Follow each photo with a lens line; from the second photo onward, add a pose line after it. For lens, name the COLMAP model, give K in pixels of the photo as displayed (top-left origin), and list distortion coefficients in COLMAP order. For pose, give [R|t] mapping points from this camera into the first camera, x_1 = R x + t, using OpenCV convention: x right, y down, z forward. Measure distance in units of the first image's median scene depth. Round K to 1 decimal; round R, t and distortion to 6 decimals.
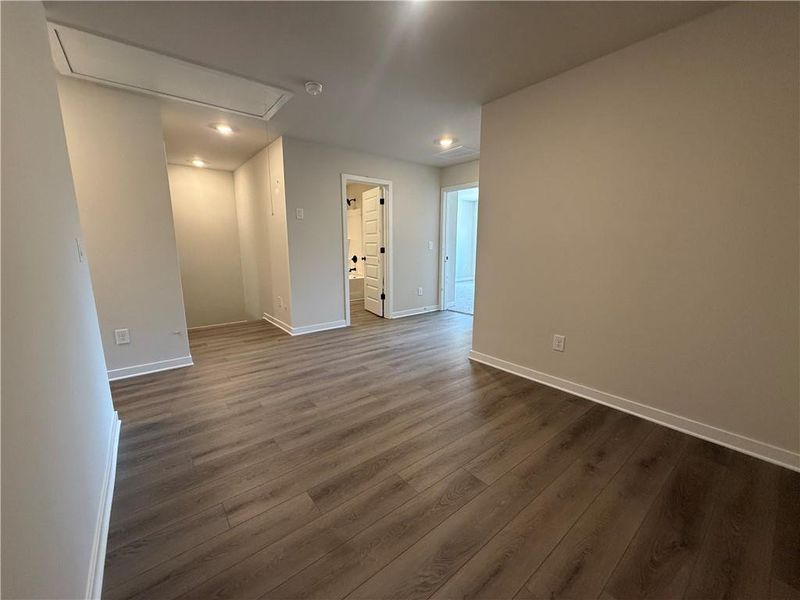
lens RADIAL K [[318.6, 0, 401.0], [0, 318.6, 300.9], [0, 0, 1]] dist [-0.007572, -0.000035]
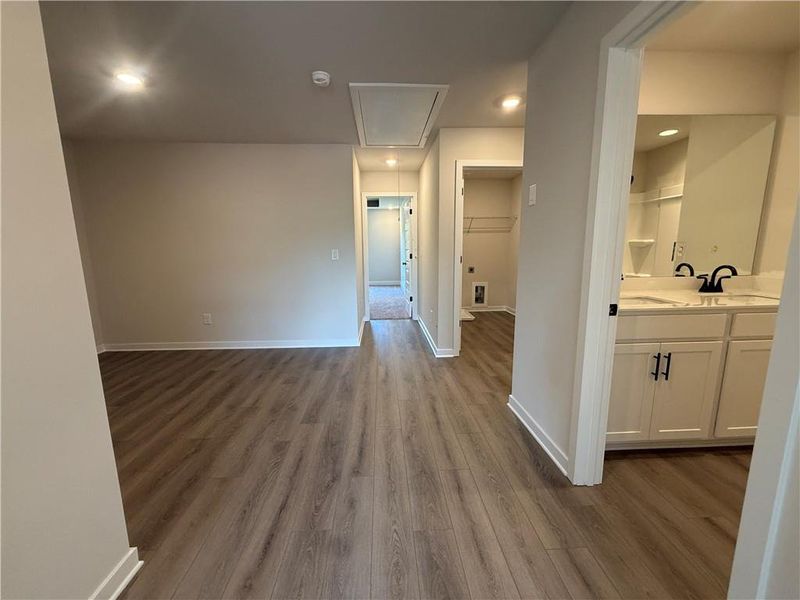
lens RADIAL K [[318.6, 0, 399.7], [0, 318.6, 298.7], [0, 0, 1]] dist [-0.007572, -0.000035]
pose [[-0.588195, 0.128455, -0.798452, 0.358941], [-0.129985, 0.959452, 0.250112, -0.313359], [0.798205, 0.250901, -0.547647, 1.697302]]
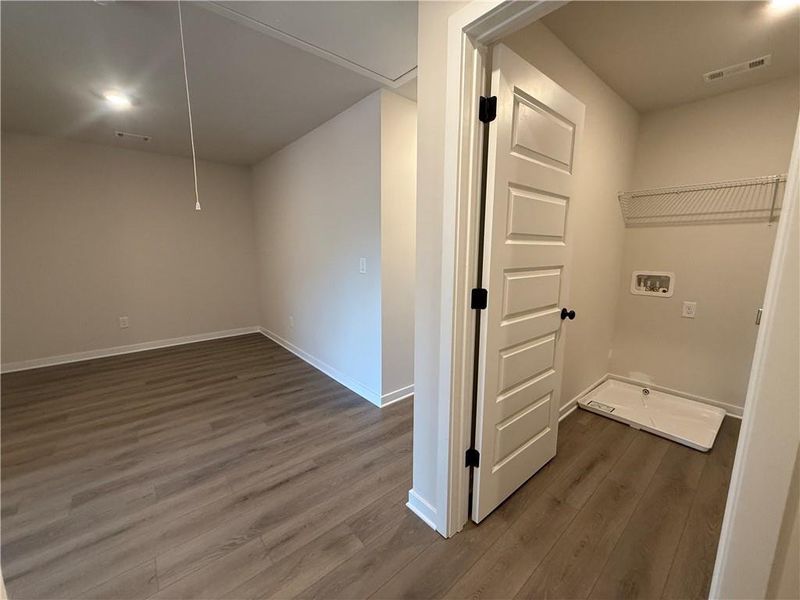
lens RADIAL K [[318.6, 0, 399.2], [0, 318.6, 301.9], [0, 0, 1]] dist [-0.007572, -0.000035]
pose [[-0.999330, -0.003553, -0.036436, -0.718479], [-0.015410, 0.943635, 0.330630, -0.326993], [0.033207, 0.330970, -0.943057, 1.592825]]
